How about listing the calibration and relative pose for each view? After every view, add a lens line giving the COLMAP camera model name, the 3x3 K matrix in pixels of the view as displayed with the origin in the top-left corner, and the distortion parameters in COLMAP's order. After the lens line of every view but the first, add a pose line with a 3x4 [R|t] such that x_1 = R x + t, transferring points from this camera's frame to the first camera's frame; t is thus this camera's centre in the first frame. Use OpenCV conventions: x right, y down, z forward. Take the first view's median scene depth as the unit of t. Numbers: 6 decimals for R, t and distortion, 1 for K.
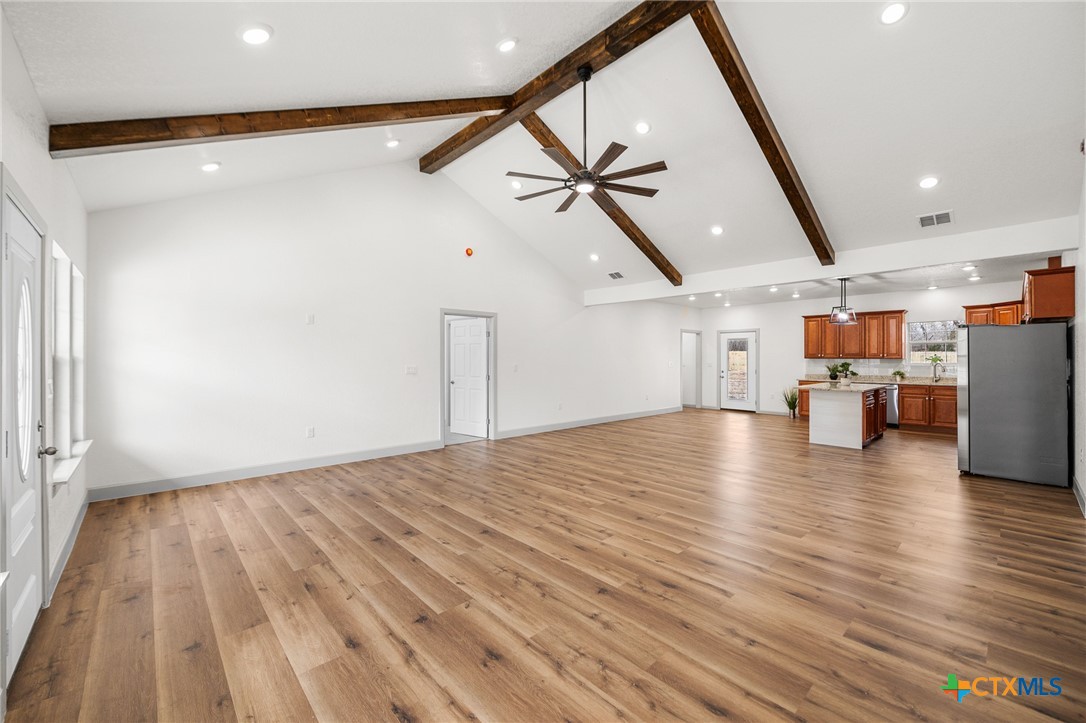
lens RADIAL K [[423.0, 0, 543.0], [0, 423.0, 361.5], [0, 0, 1]] dist [-0.000271, 0.000038]
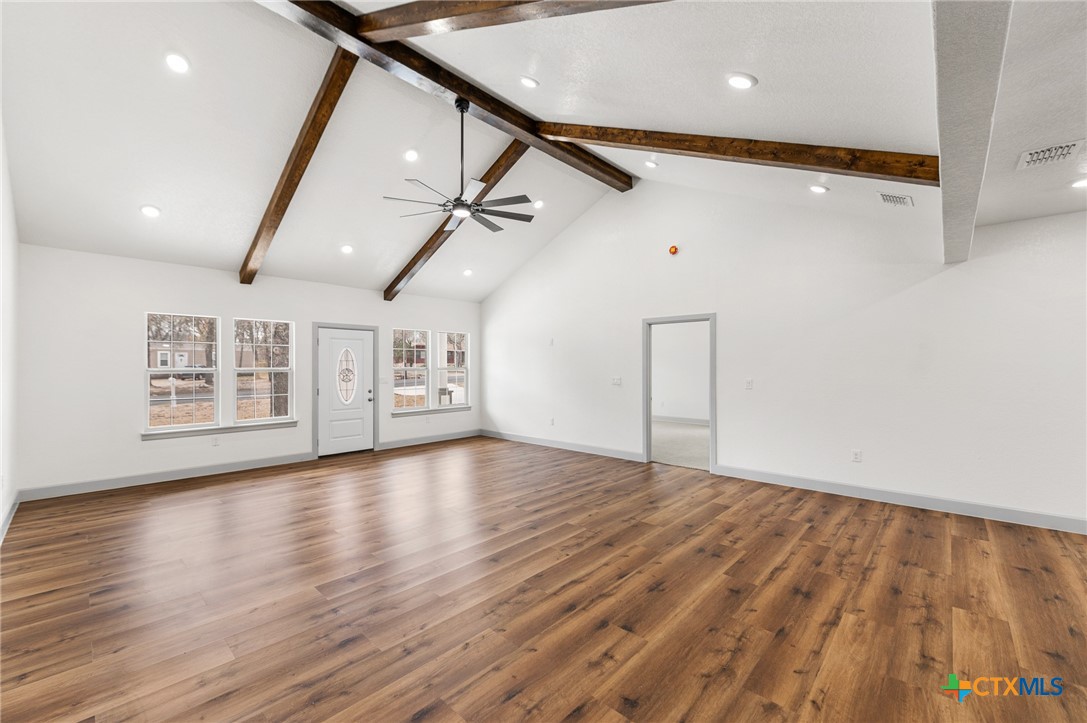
lens RADIAL K [[446.4, 0, 542.8], [0, 446.4, 371.0], [0, 0, 1]] dist [-0.001048, -0.000043]
pose [[0.071515, 0.006078, -0.997421, 1.074648], [-0.011812, 0.999916, 0.005246, -0.013776], [0.997370, 0.011406, 0.071581, 0.974950]]
